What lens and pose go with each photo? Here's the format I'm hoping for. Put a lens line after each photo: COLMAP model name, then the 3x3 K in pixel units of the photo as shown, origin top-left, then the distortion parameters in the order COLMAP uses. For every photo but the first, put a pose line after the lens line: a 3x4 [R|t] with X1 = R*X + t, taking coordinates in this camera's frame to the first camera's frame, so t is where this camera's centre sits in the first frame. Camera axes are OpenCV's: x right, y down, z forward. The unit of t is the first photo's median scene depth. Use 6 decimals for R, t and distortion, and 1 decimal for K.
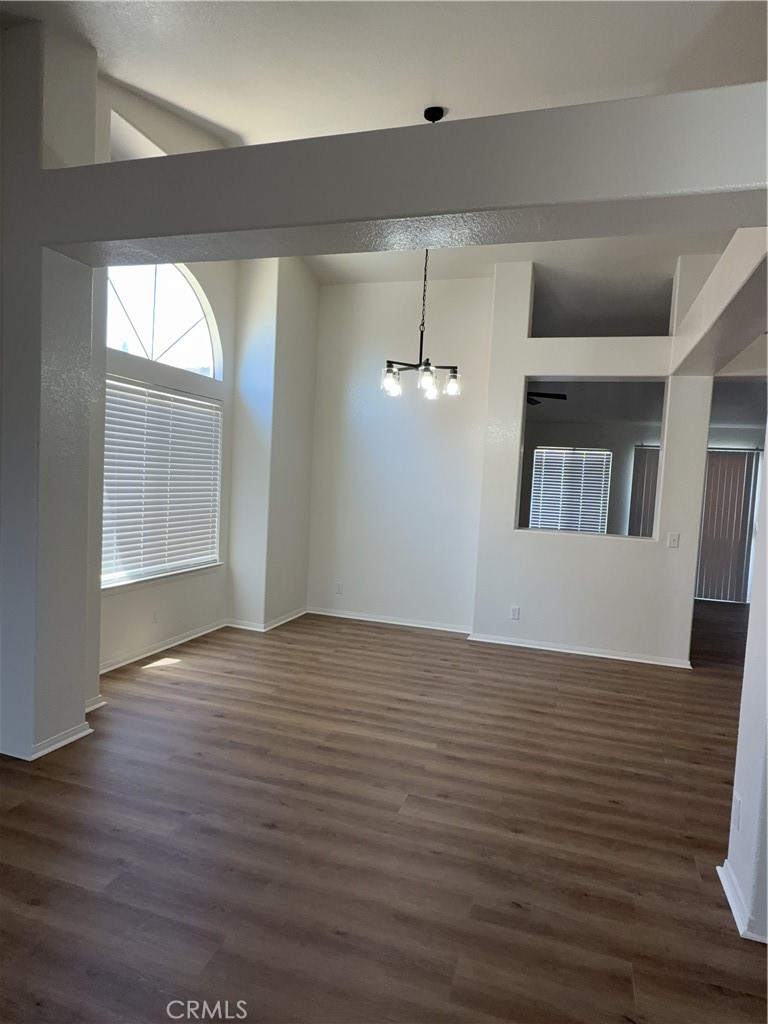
lens RADIAL K [[611.9, 0, 395.0], [0, 611.9, 513.4], [0, 0, 1]] dist [0.004565, 0.002372]
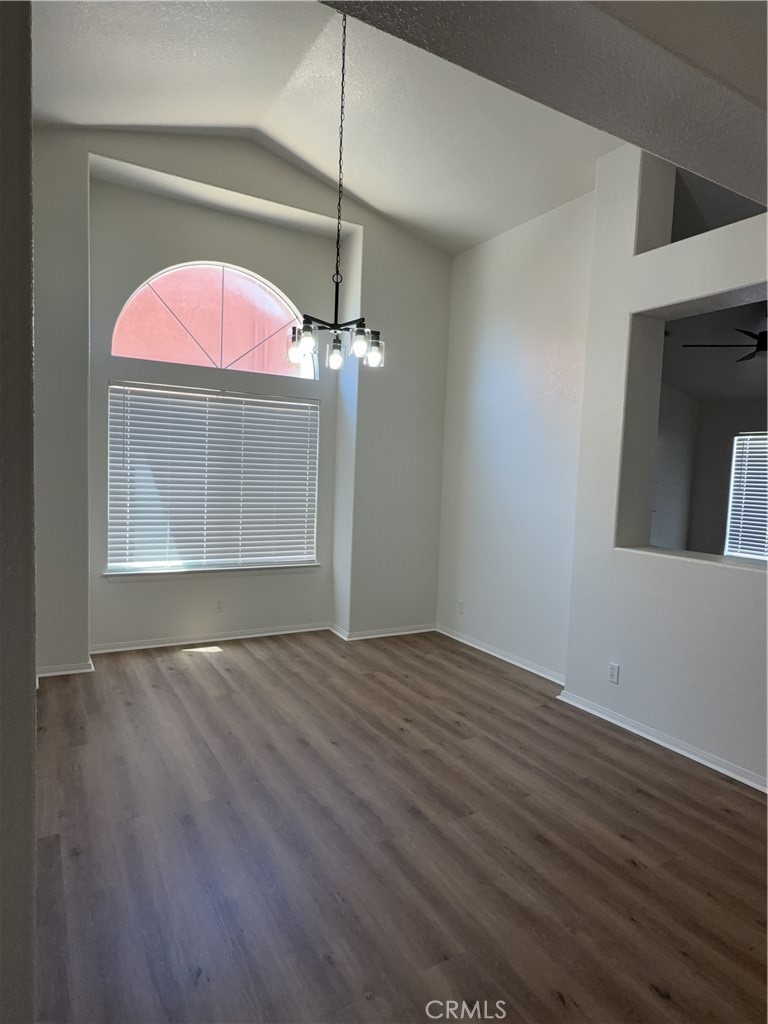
lens RADIAL K [[611.9, 0, 376.4], [0, 611.9, 511.5], [0, 0, 1]] dist [0.004565, 0.002372]
pose [[0.738501, 0.016538, -0.674050, 0.524662], [-0.036190, 0.999230, -0.015135, 0.008896], [0.673281, 0.035571, 0.738531, 0.385850]]
